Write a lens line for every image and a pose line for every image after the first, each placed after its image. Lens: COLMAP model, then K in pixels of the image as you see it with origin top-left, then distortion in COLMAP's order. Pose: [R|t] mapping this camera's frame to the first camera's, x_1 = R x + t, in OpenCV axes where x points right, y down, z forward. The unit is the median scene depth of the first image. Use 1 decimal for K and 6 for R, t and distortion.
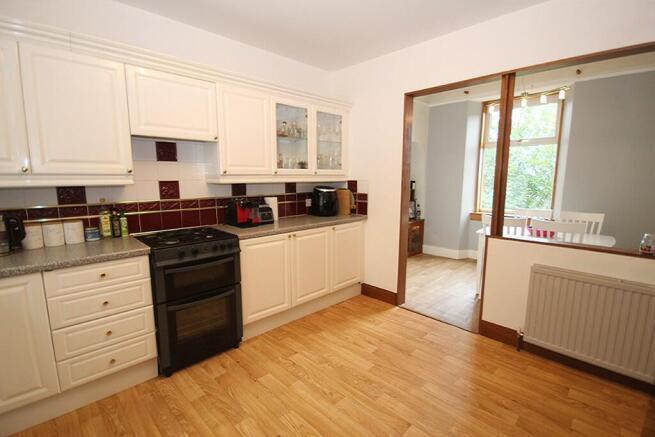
lens RADIAL K [[304.6, 0, 339.2], [0, 304.6, 216.2], [0, 0, 1]] dist [0.001841, -0.005059]
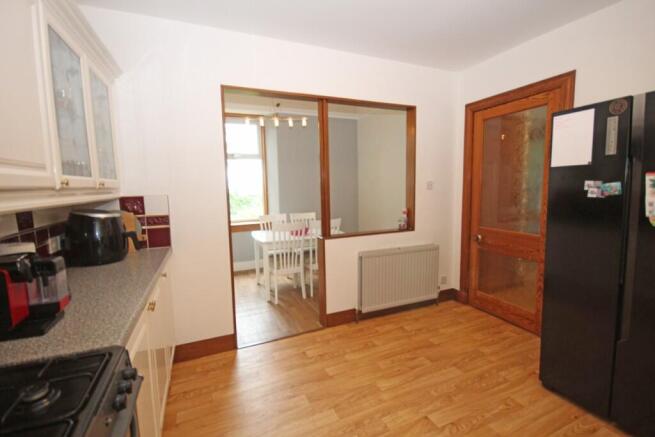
lens RADIAL K [[304.6, 0, 336.3], [0, 304.6, 213.2], [0, 0, 1]] dist [0.001841, -0.005059]
pose [[0.381547, -0.095951, 0.919356, -0.405631], [0.153565, 0.987356, 0.039316, -0.047448], [-0.911504, 0.126180, 0.391458, 0.406322]]
